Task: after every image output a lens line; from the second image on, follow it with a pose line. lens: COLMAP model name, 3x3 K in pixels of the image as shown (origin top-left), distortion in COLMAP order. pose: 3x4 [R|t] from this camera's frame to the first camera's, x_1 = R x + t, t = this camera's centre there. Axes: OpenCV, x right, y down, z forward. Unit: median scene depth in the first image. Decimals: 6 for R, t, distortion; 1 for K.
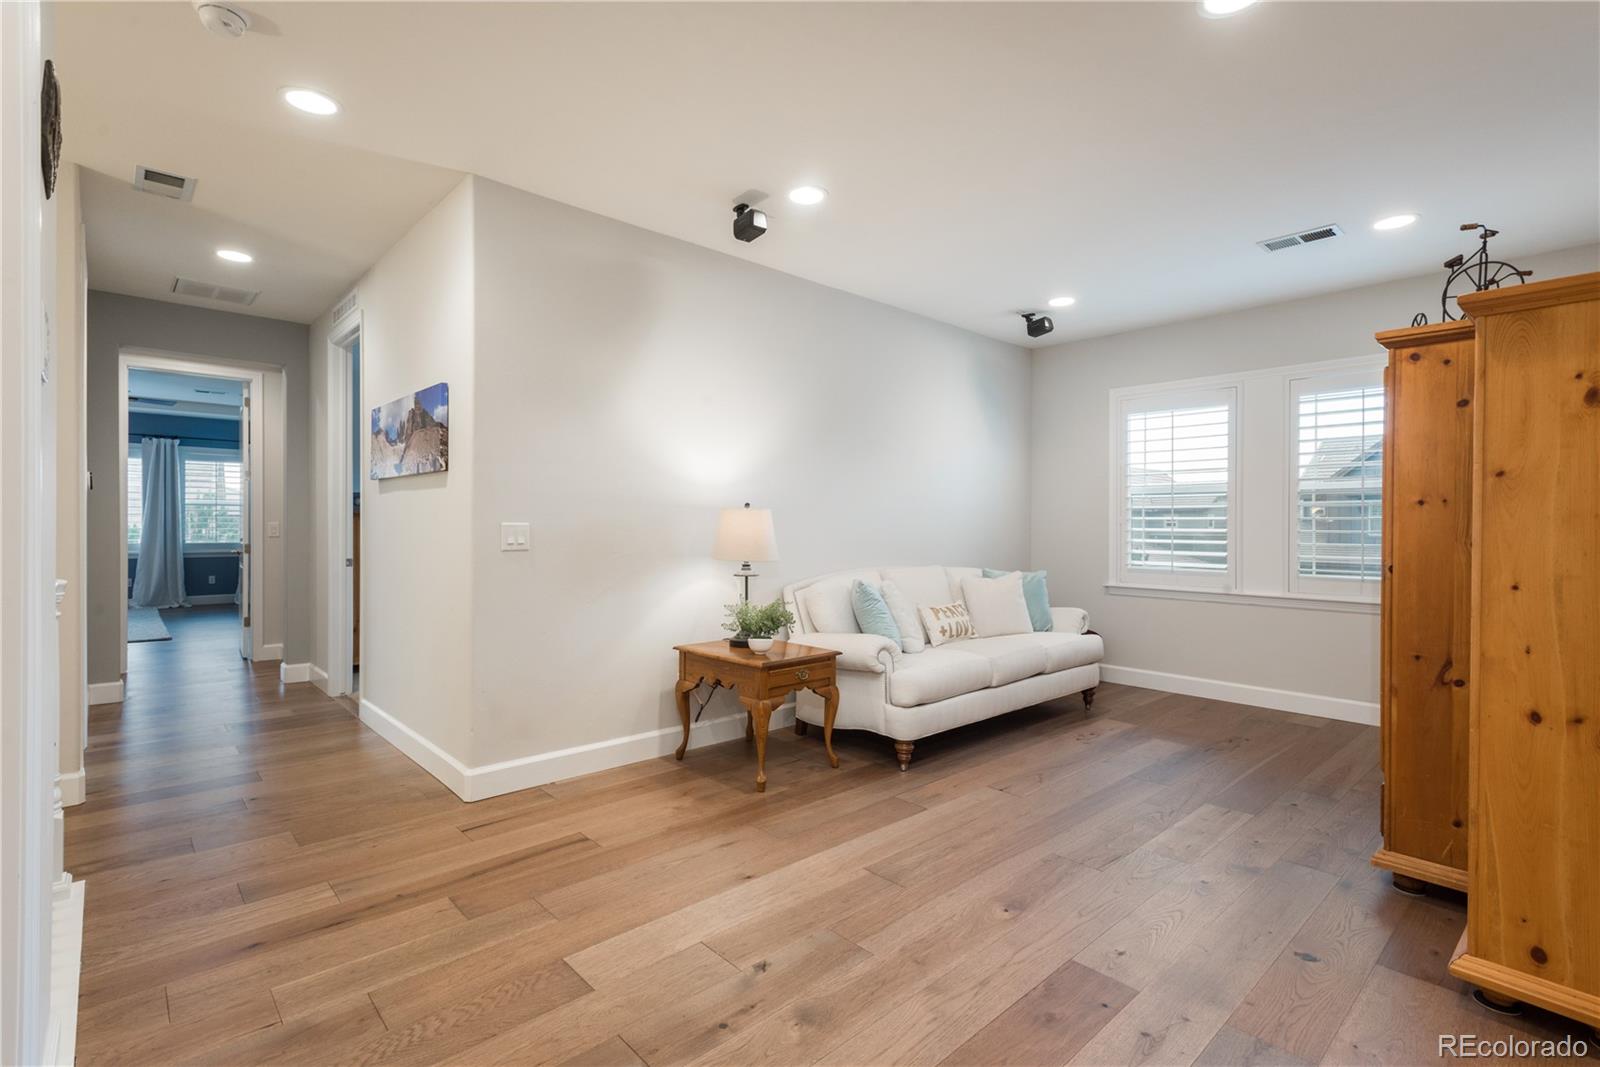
lens RADIAL K [[749.2, 0, 787.9], [0, 749.2, 530.3], [0, 0, 1]] dist [0.012881, -0.001428]
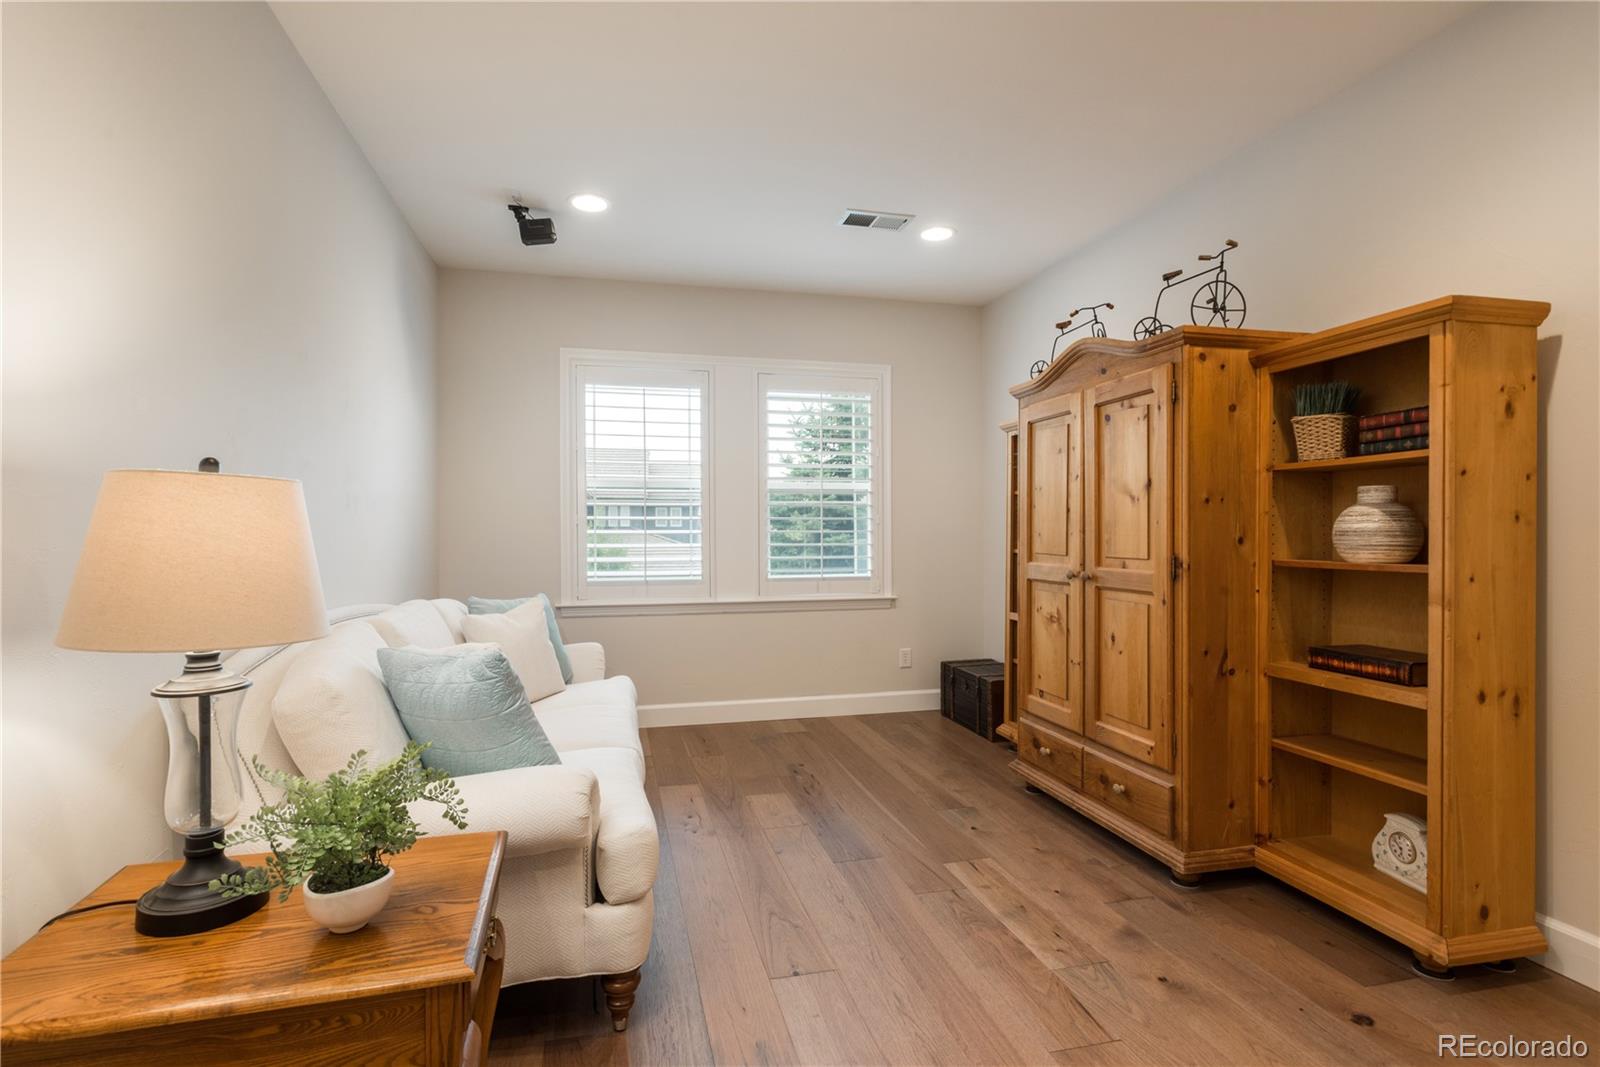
lens RADIAL K [[771.5, 0, 787.2], [0, 771.5, 532.7], [0, 0, 1]] dist [0.000976, 0.000536]
pose [[0.476827, -0.011163, 0.878926, -0.221550], [0.012366, 0.999906, 0.005991, -0.004451], [-0.878910, 0.008012, 0.476920, 0.638475]]
